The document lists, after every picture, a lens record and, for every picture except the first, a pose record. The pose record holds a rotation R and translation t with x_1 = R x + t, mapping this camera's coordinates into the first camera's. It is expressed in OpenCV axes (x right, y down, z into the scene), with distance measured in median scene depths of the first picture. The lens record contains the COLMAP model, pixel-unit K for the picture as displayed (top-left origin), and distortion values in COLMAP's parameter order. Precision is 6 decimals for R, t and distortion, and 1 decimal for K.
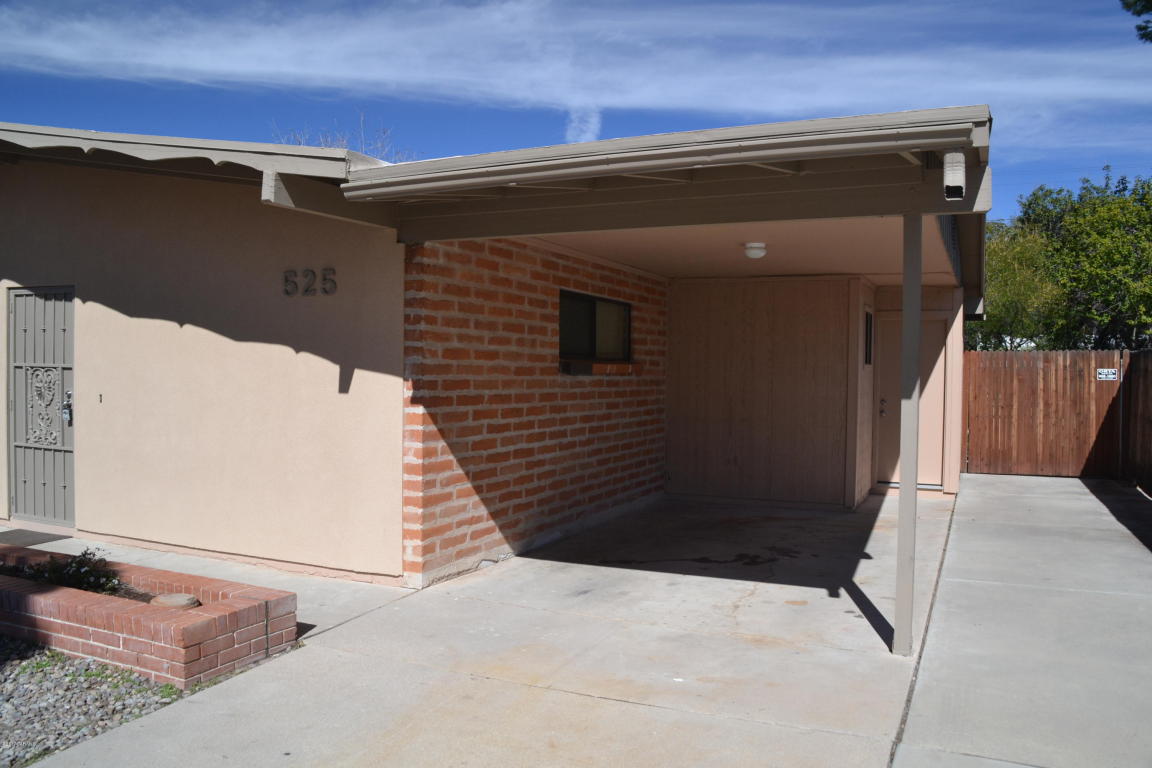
lens RADIAL K [[913.1, 0, 576.0], [0, 913.1, 384.0], [0, 0, 1]] dist [-0.169626, 0.115245]
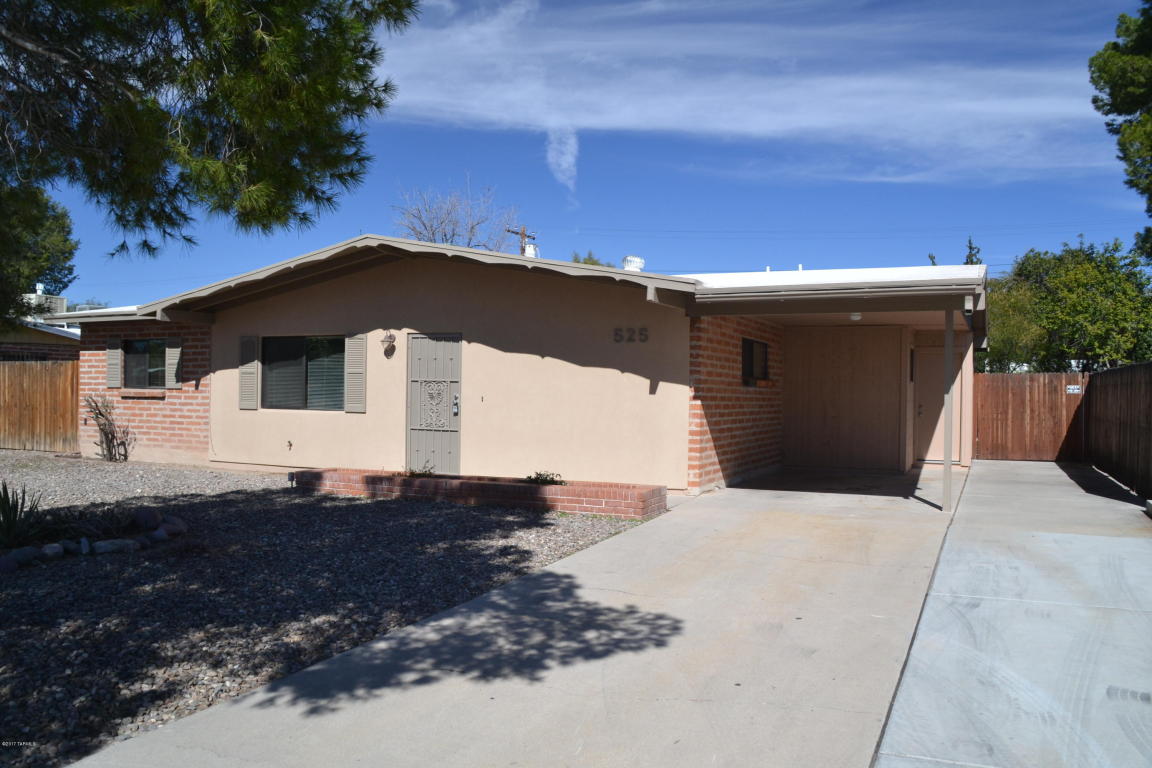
lens RADIAL K [[913.1, 0, 576.0], [0, 913.1, 384.0], [0, 0, 1]] dist [-0.169626, 0.115245]
pose [[0.999937, 0.001691, -0.011119, -0.311601], [-0.001979, 0.999662, -0.025907, 0.030181], [0.011072, 0.025928, 0.999603, -0.720230]]
